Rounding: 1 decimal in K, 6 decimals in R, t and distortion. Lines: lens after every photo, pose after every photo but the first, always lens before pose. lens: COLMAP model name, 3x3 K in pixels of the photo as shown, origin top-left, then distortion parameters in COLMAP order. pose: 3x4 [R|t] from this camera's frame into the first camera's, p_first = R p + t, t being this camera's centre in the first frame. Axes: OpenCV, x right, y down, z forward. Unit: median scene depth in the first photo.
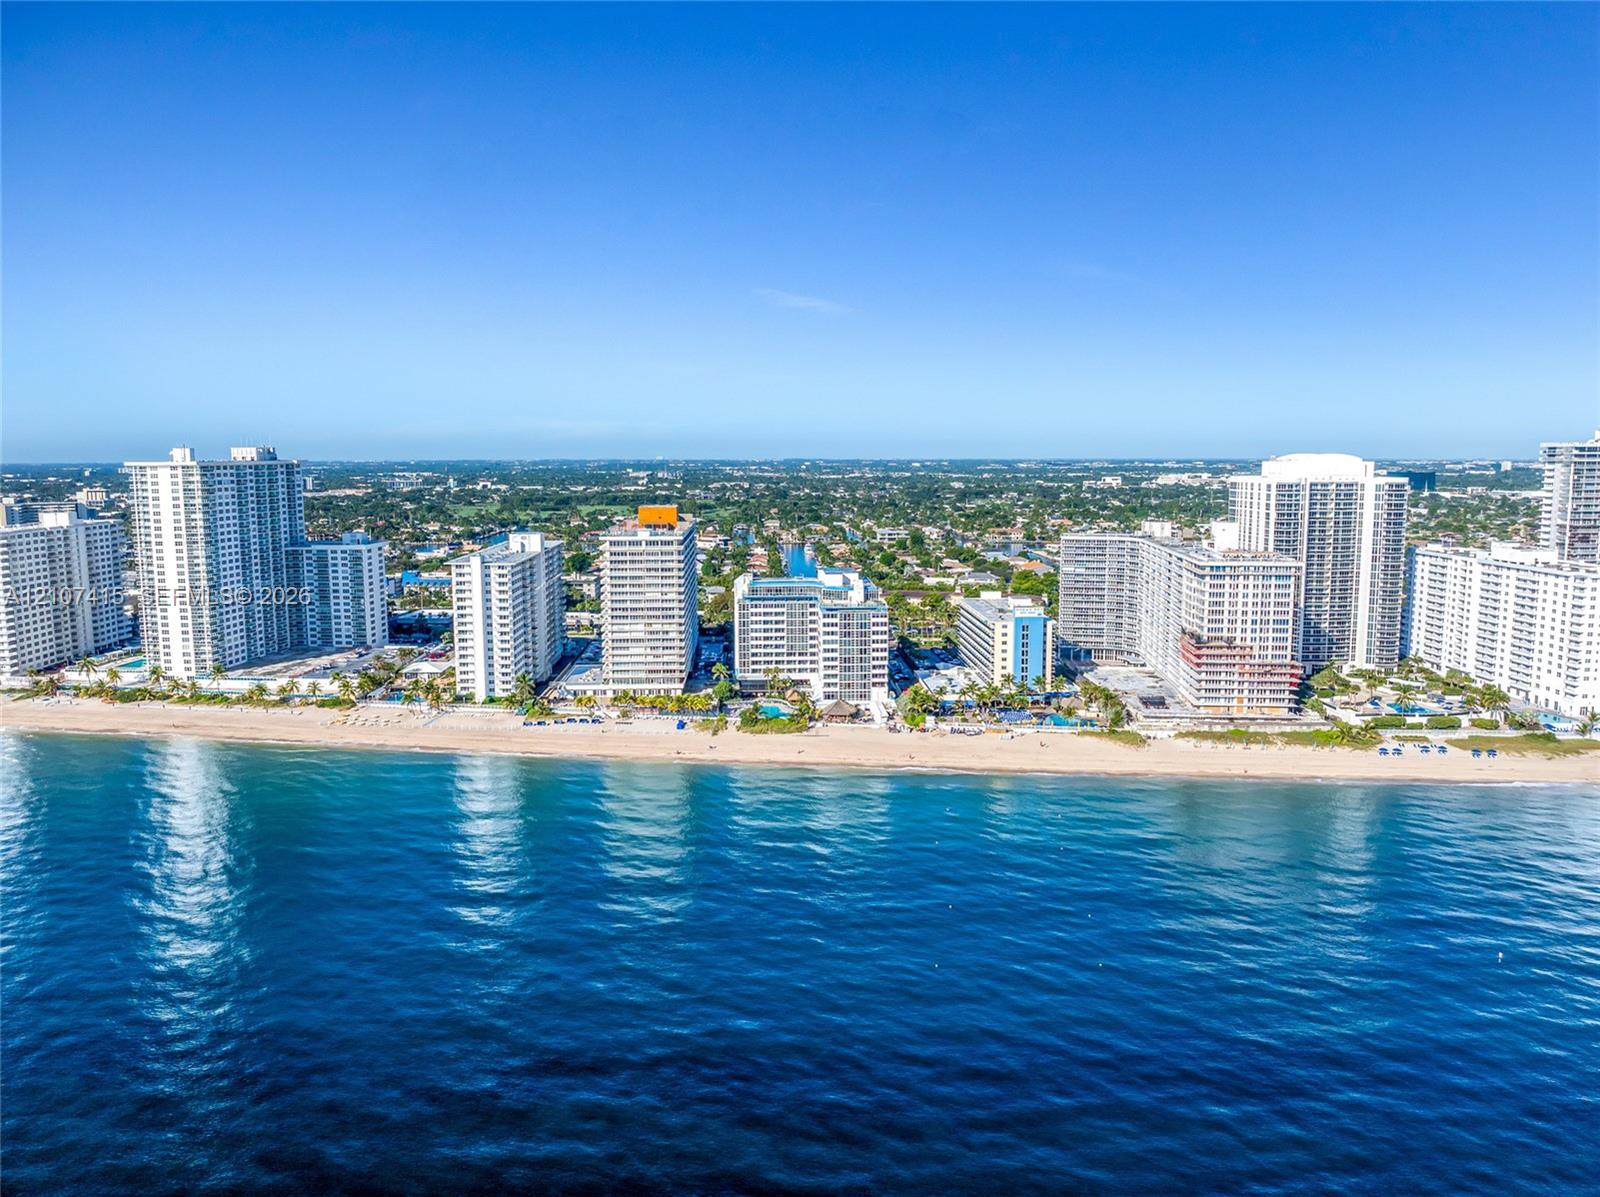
lens RADIAL K [[1129.5, 0, 812.0], [0, 1129.5, 591.8], [0, 0, 1]] dist [-0.037979, 0.000705]
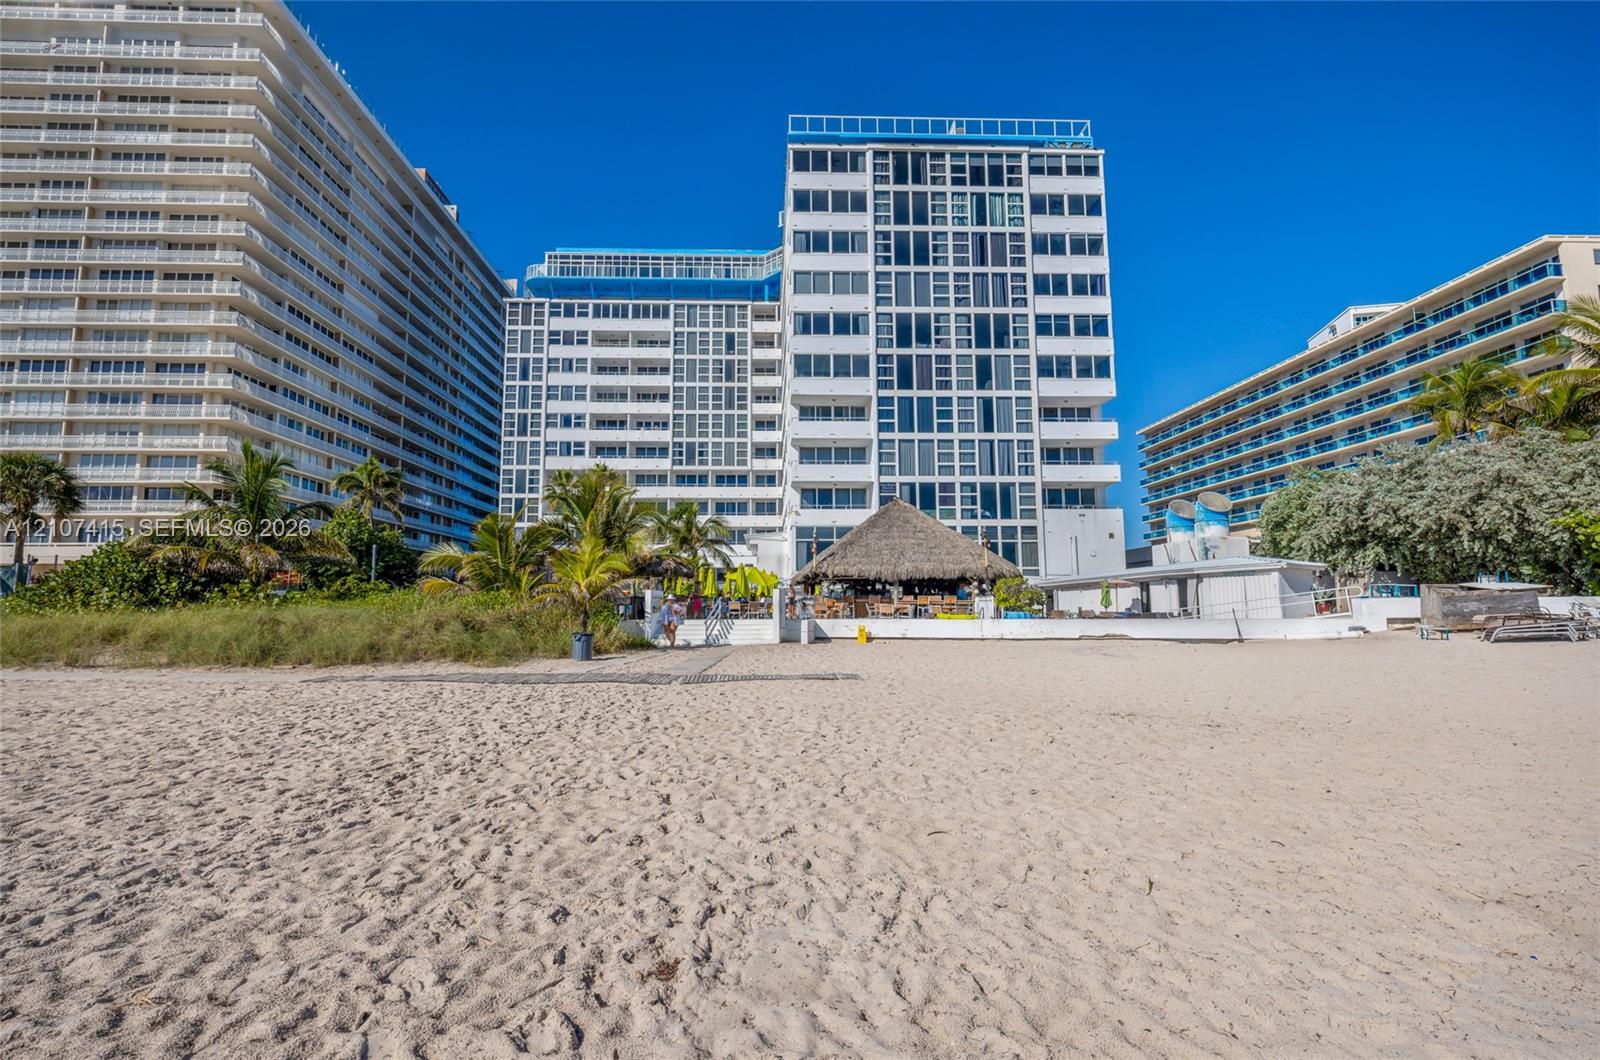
lens RADIAL K [[763.0, 0, 791.2], [0, 763.0, 525.6], [0, 0, 1]] dist [-0.001101, -0.000078]
pose [[0.999865, -0.004530, -0.015817, 0.010777], [0.000870, 0.974549, -0.224173, 0.115298], [0.016430, 0.224129, 0.974421, 0.854327]]
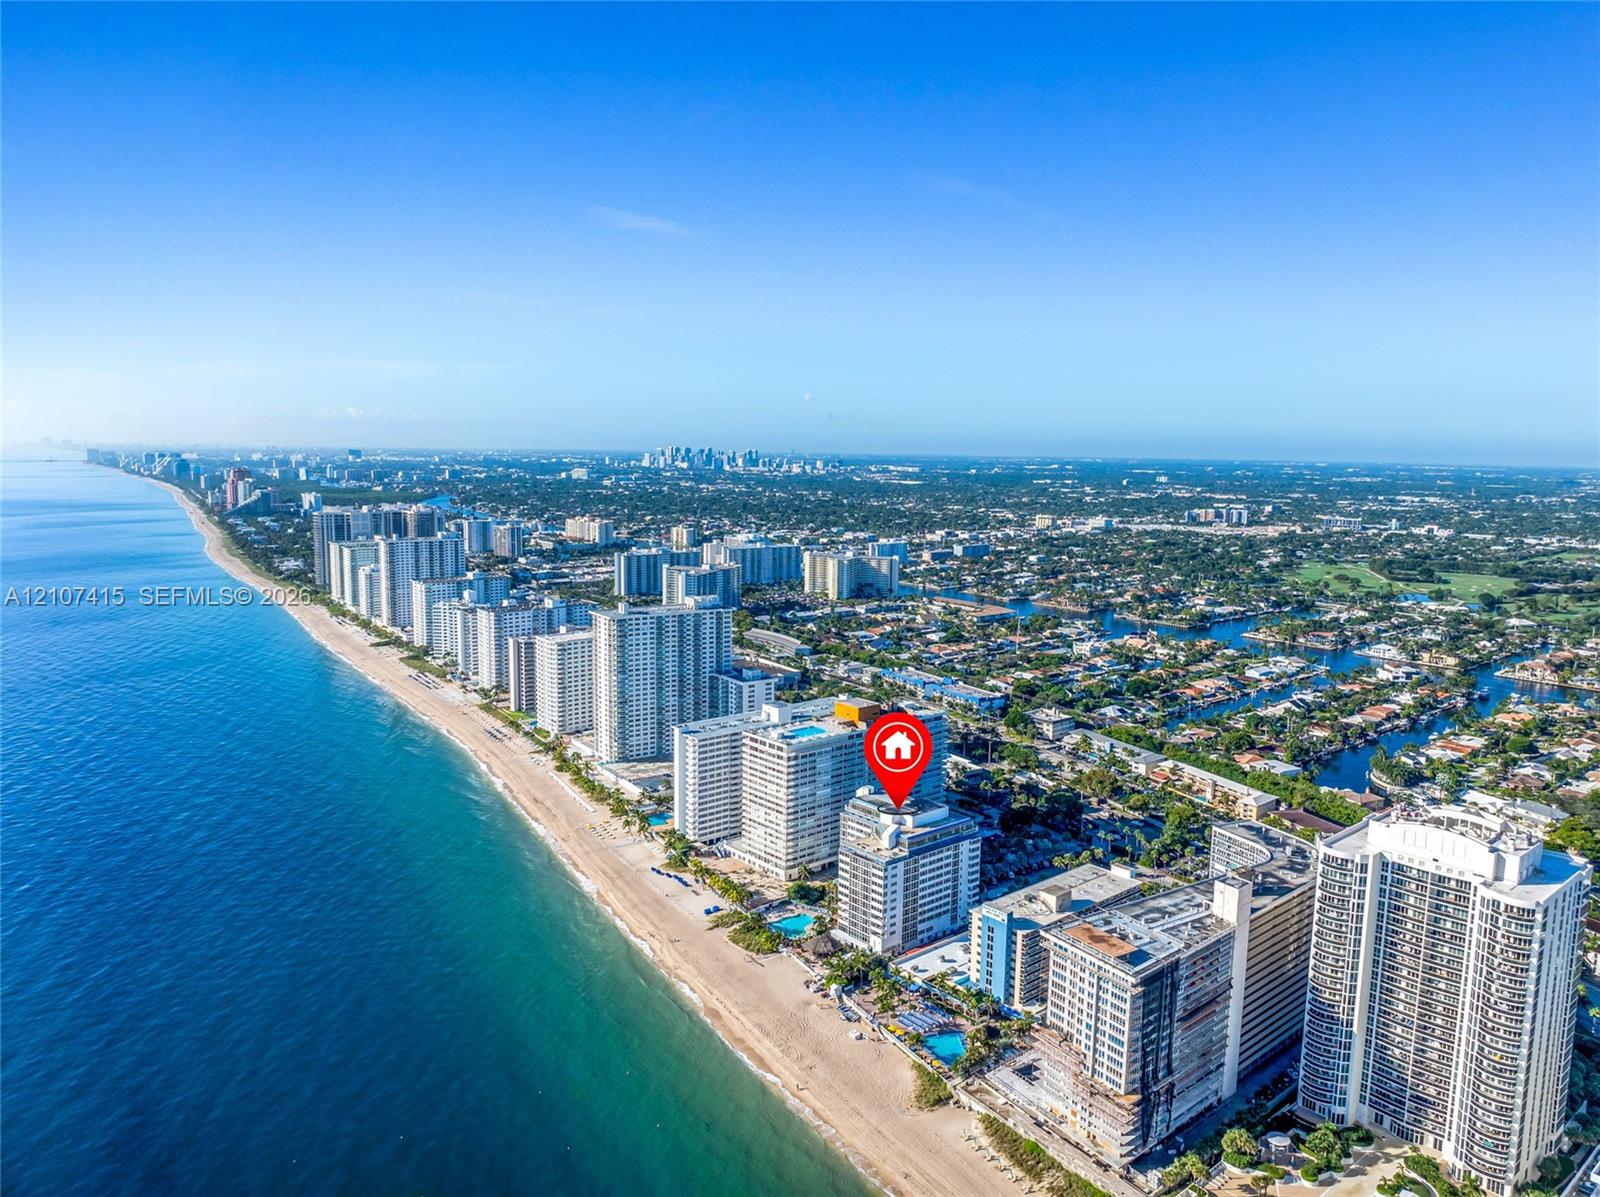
lens RADIAL K [[1129.5, 0, 812.0], [0, 1129.5, 591.8], [0, 0, 1]] dist [-0.037979, 0.000705]
pose [[0.613906, 0.114533, -0.781026, 0.767635], [-0.112270, 0.992028, 0.057229, -0.270421], [0.781354, 0.052553, 0.621871, 0.302609]]
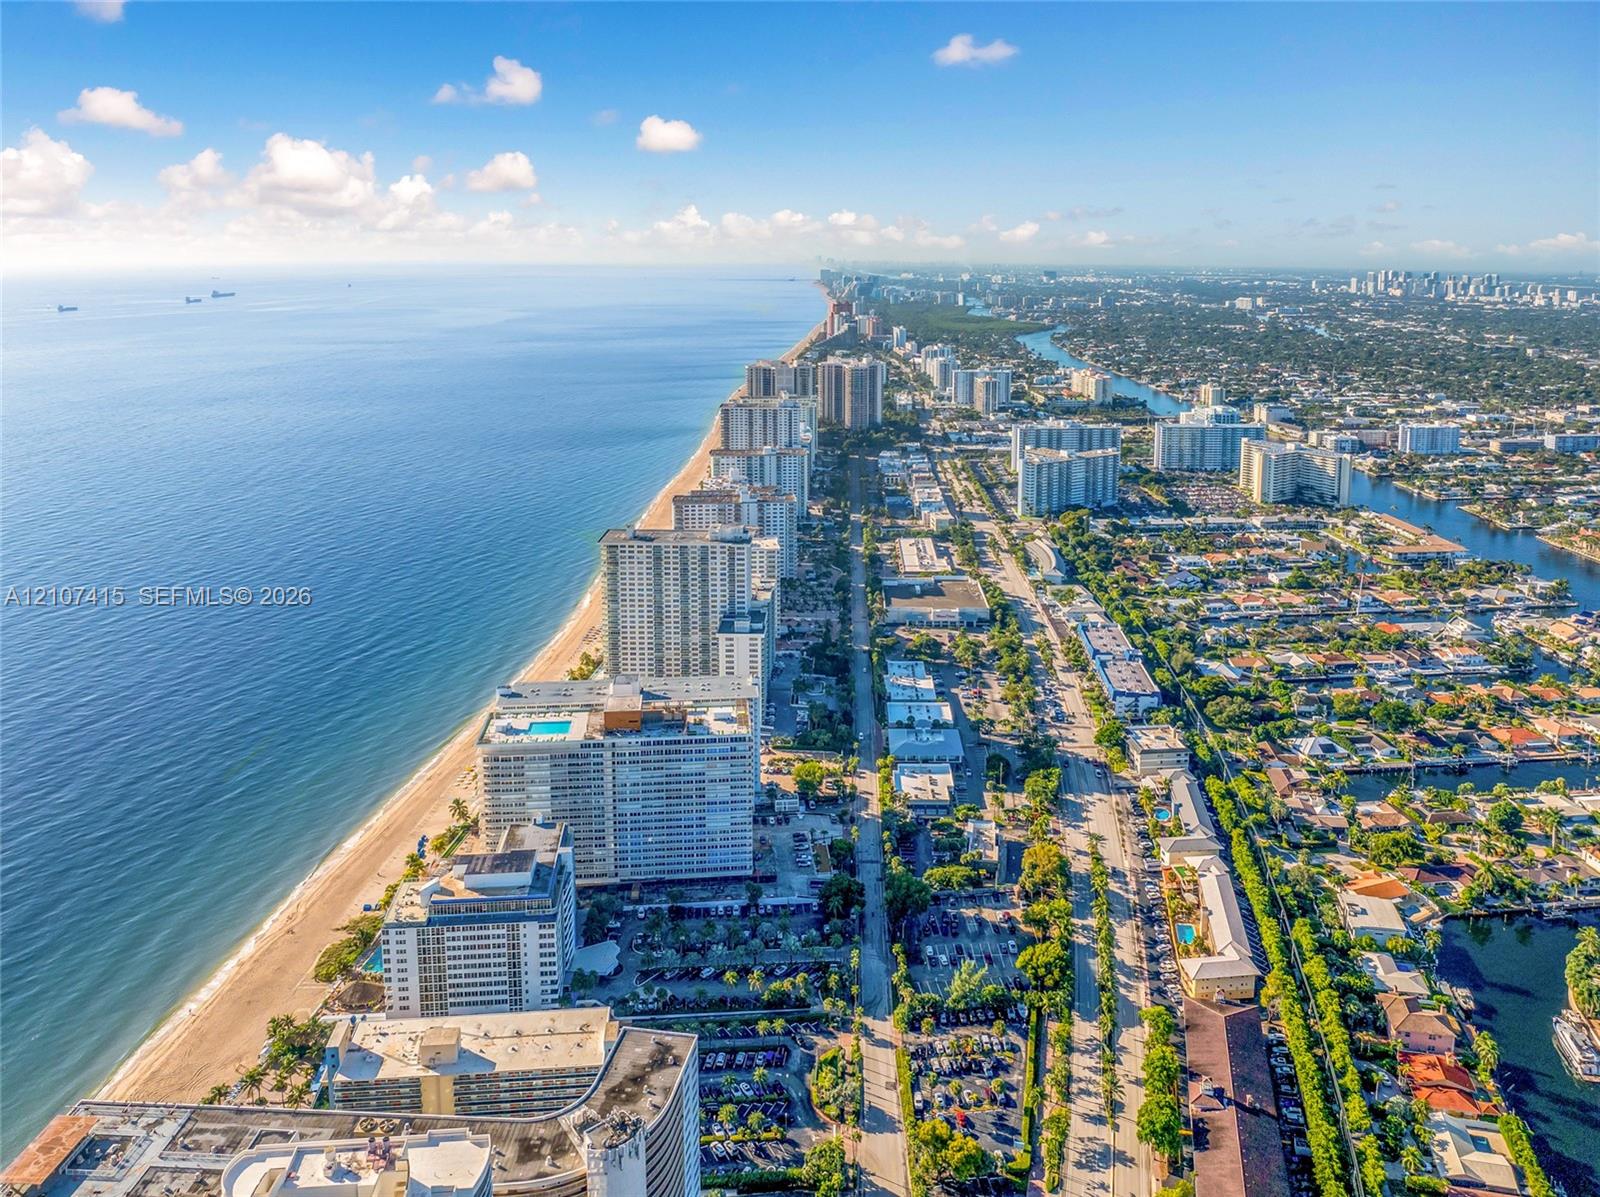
lens RADIAL K [[1129.5, 0, 812.0], [0, 1129.5, 591.8], [0, 0, 1]] dist [-0.037979, 0.000705]
pose [[0.033349, 0.291423, -0.956013, 0.793926], [-0.121340, 0.950650, 0.285555, -0.493729], [0.992051, 0.106480, 0.067065, 1.208376]]
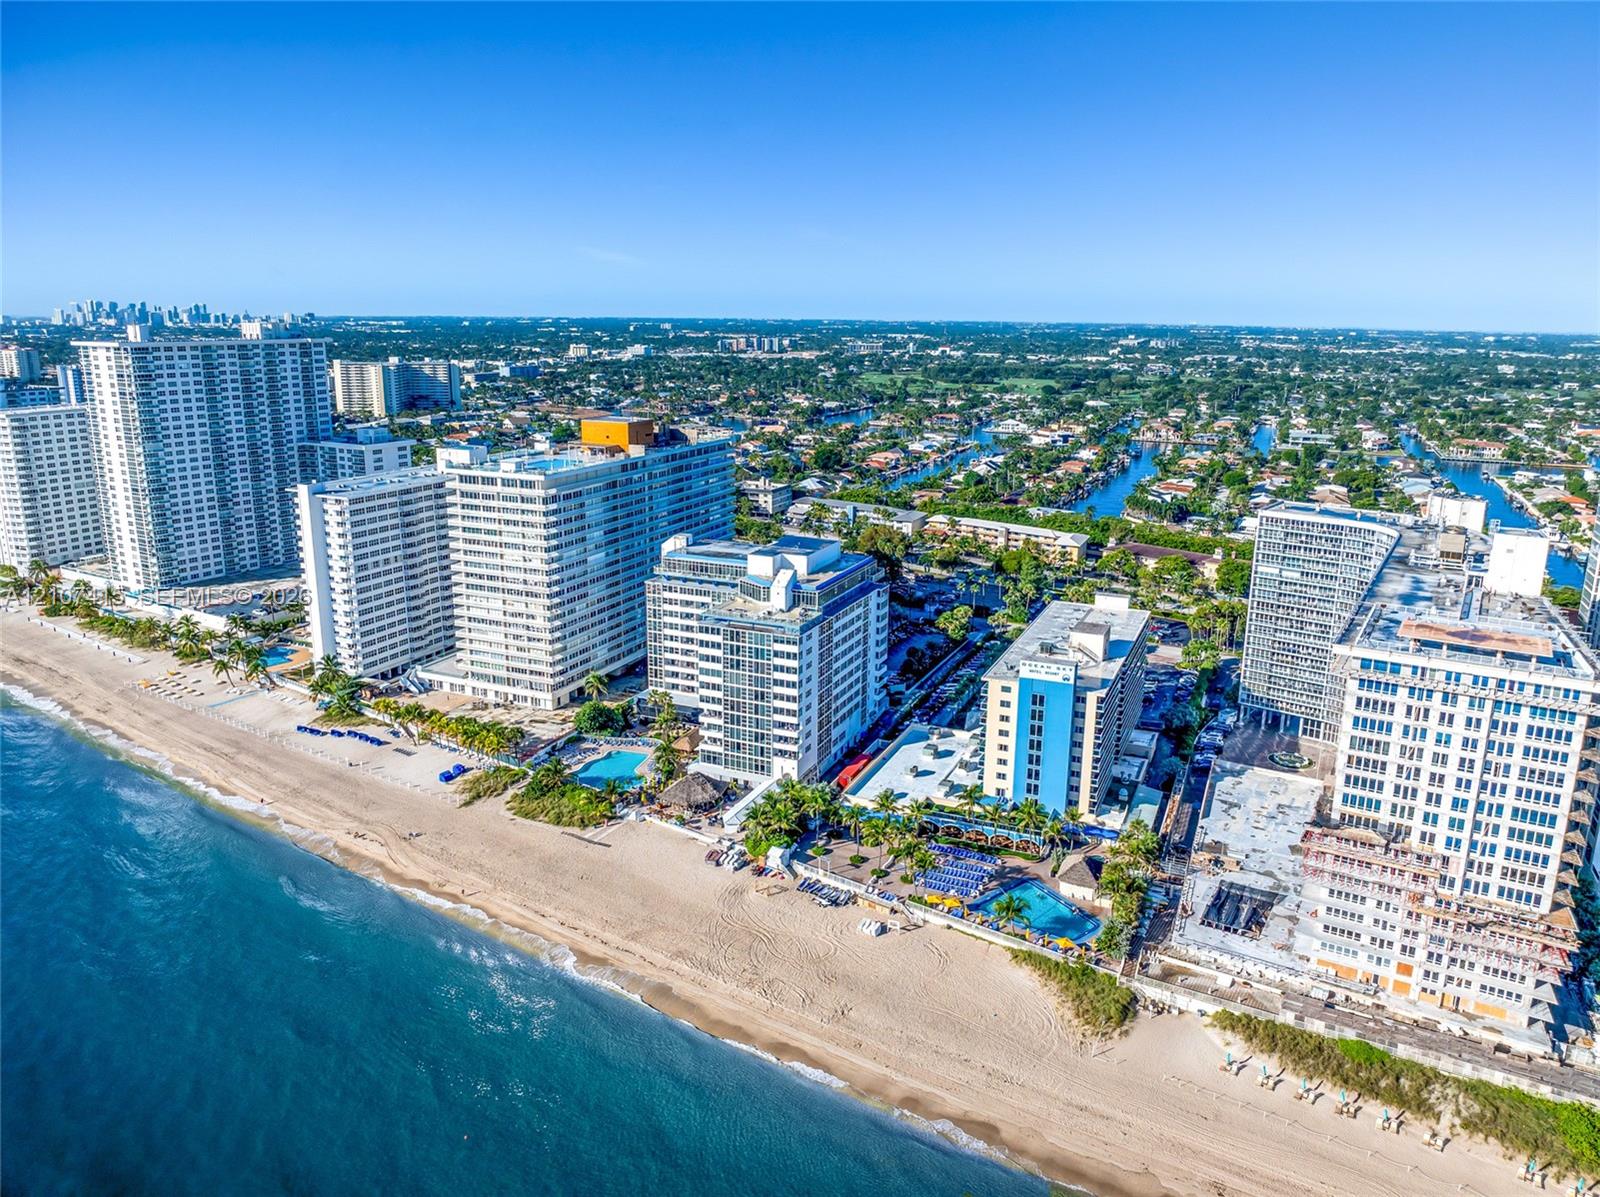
lens RADIAL K [[1129.5, 0, 812.0], [0, 1129.5, 591.8], [0, 0, 1]] dist [-0.037979, 0.000705]
pose [[0.893860, 0.119164, -0.432220, 0.312210], [-0.066967, 0.988703, 0.134096, -0.080598], [0.443317, -0.090918, 0.891742, 0.479007]]
